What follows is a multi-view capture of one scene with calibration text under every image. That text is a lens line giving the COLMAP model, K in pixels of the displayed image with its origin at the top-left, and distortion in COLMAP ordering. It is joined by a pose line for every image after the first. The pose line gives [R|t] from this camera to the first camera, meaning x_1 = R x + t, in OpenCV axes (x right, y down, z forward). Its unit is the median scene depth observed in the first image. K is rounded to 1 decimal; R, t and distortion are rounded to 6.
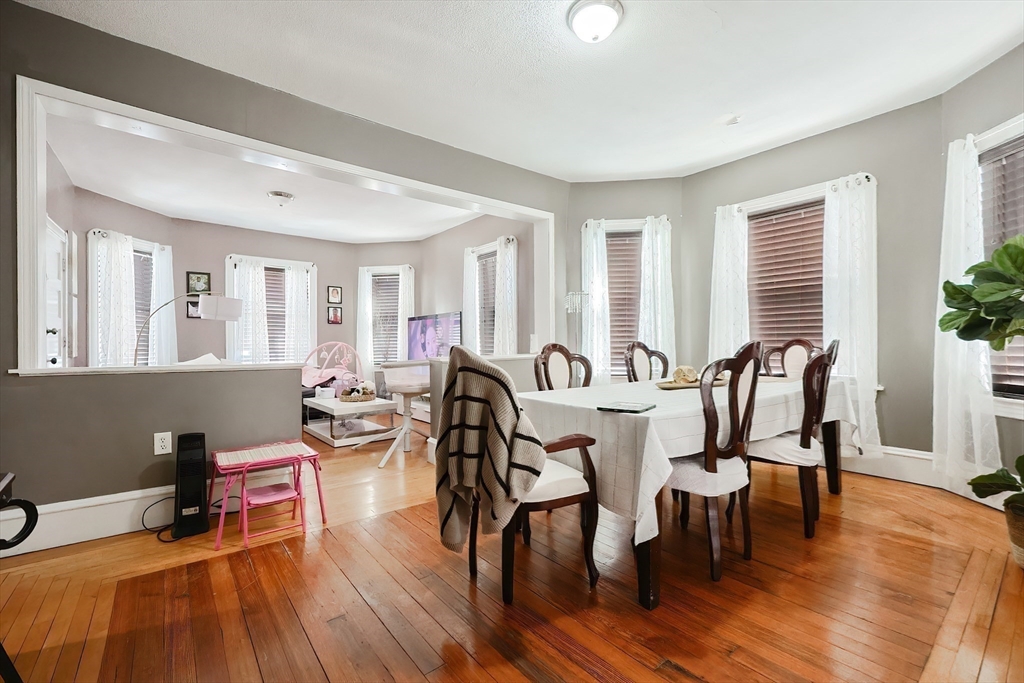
lens RADIAL K [[432.3, 0, 508.9], [0, 432.3, 345.0], [0, 0, 1]] dist [0.000245, 0.000420]
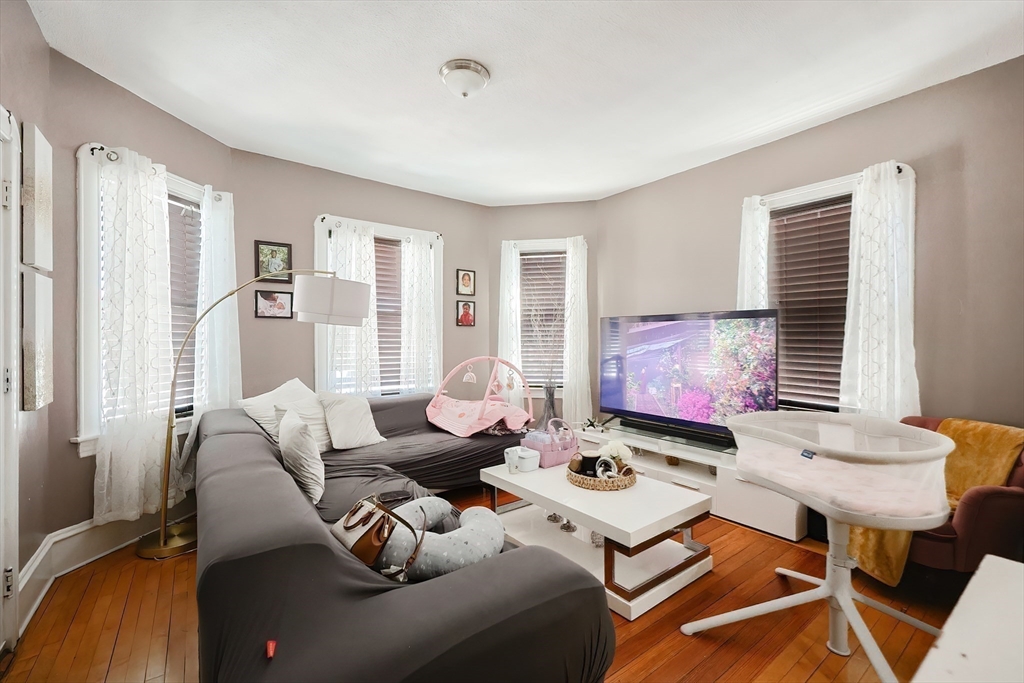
lens RADIAL K [[415.4, 0, 517.1], [0, 415.4, 341.9], [0, 0, 1]] dist [-0.001531, 0.000070]
pose [[0.999864, 0.004923, -0.015720, -0.365929], [-0.004822, 0.999967, 0.006469, -0.034067], [0.015752, -0.006393, 0.999855, 0.422041]]
